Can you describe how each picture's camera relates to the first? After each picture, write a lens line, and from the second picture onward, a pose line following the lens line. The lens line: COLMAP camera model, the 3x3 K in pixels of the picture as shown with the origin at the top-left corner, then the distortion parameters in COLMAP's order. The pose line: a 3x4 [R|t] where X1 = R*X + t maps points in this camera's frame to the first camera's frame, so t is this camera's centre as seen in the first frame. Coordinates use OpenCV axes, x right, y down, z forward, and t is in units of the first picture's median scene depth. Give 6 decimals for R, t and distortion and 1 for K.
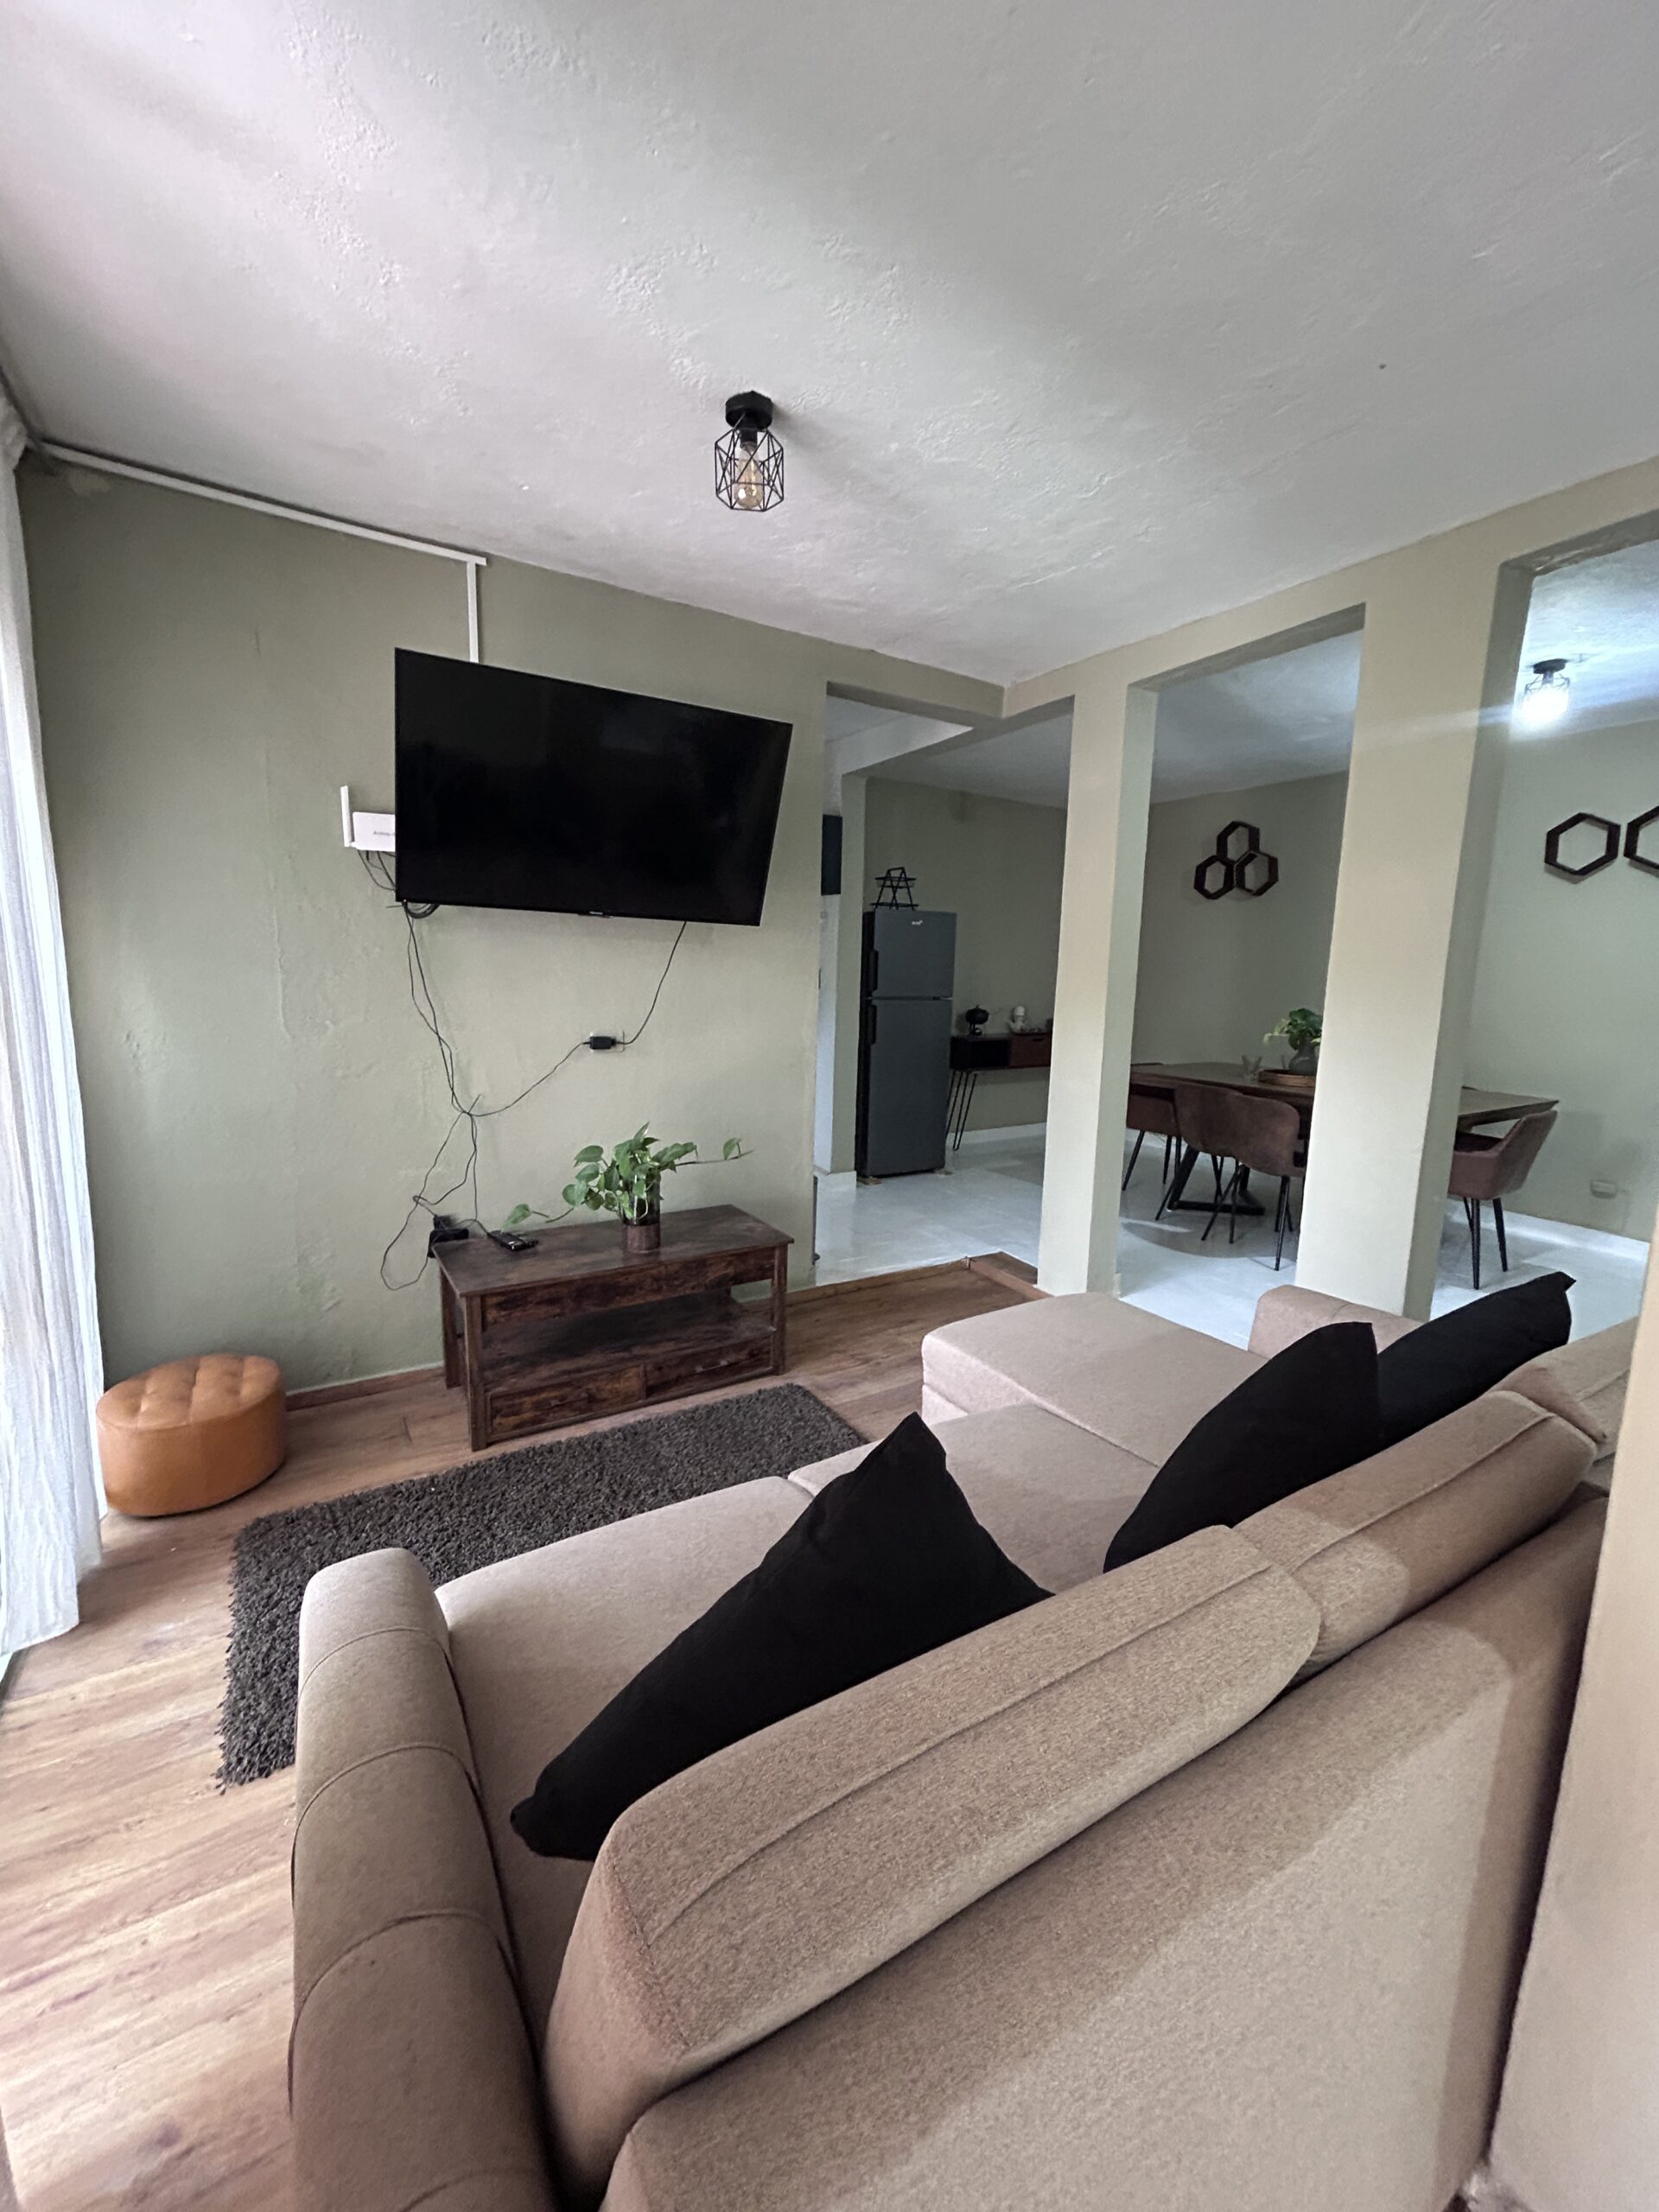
lens RADIAL K [[897.6, 0, 831.5], [0, 897.6, 1112.1], [0, 0, 1]] dist [-0.003304, -0.000492]
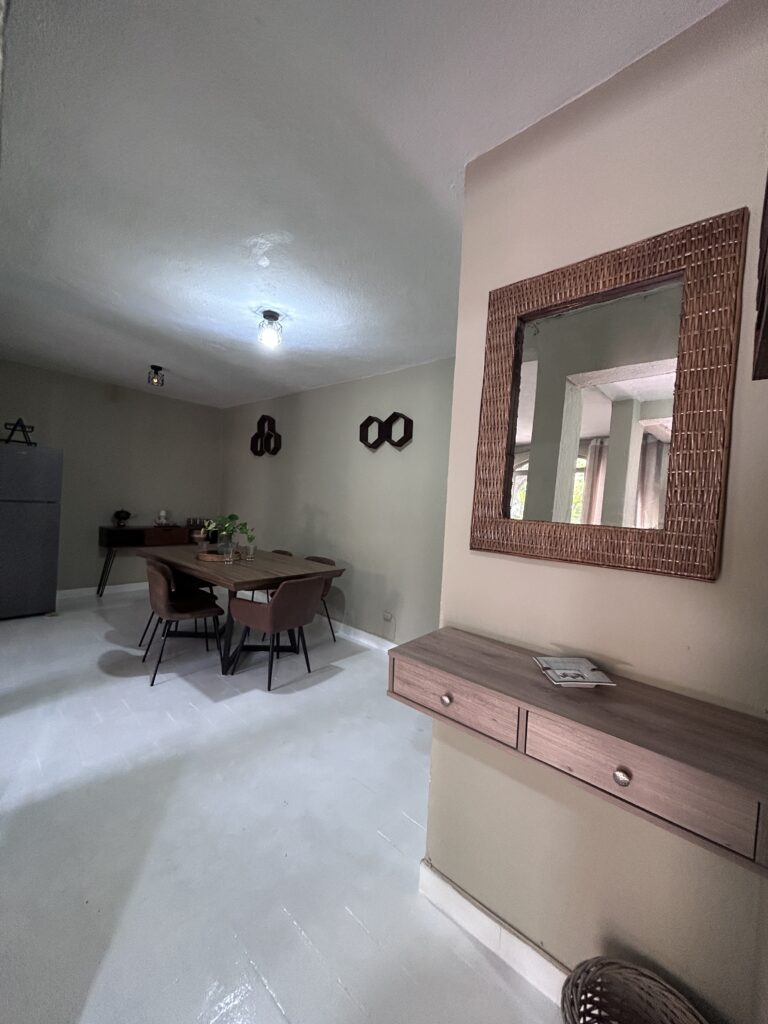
lens RADIAL K [[415.5, 0, 387.5], [0, 415.5, 508.9], [0, 0, 1]] dist [-0.003304, -0.000492]
pose [[0.951793, 0.033814, 0.304871, 0.481360], [0.007293, 0.991130, -0.132699, -0.015231], [-0.306654, 0.128525, 0.943104, 0.141781]]
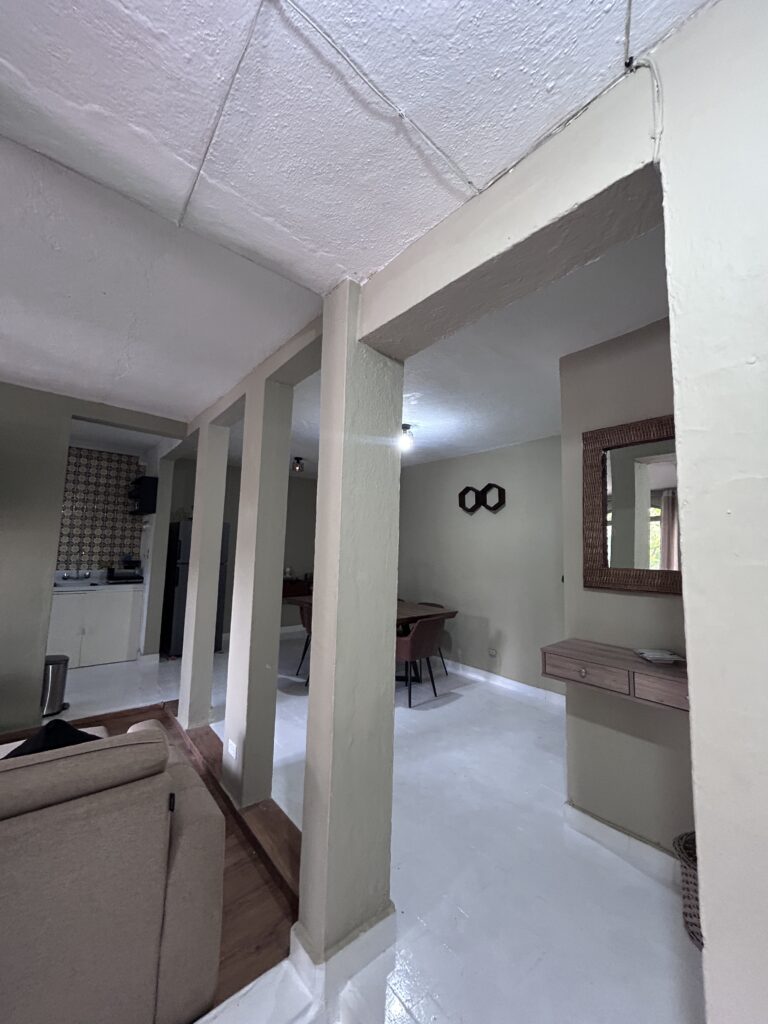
lens RADIAL K [[415.5, 0, 386.3], [0, 415.5, 507.4], [0, 0, 1]] dist [-0.003304, -0.000492]
pose [[0.986958, 0.024715, 0.159071, 0.355551], [0.017382, 0.966006, -0.257934, 0.001116], [-0.160038, 0.257334, 0.952978, -0.002753]]
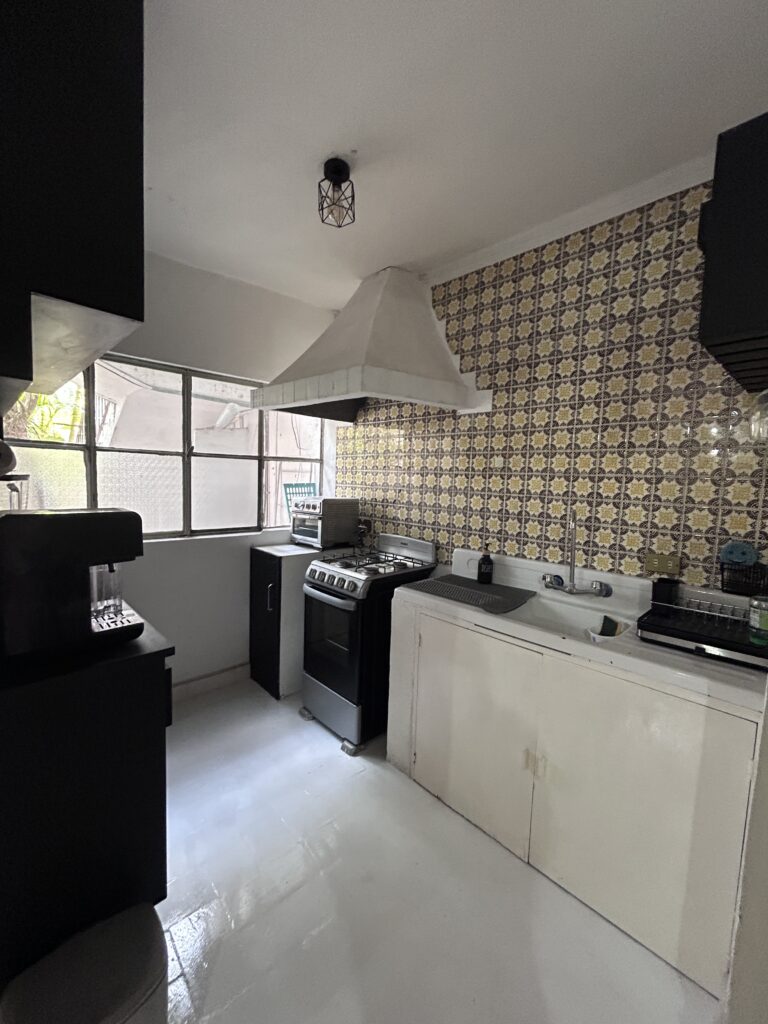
lens RADIAL K [[415.5, 0, 378.5], [0, 415.5, 512.6], [0, 0, 1]] dist [-0.003304, -0.000492]
pose [[0.222799, 0.071261, -0.972256, 0.119647], [-0.186561, 0.982009, 0.029224, -0.136536], [0.956847, 0.174874, 0.232085, 0.767149]]
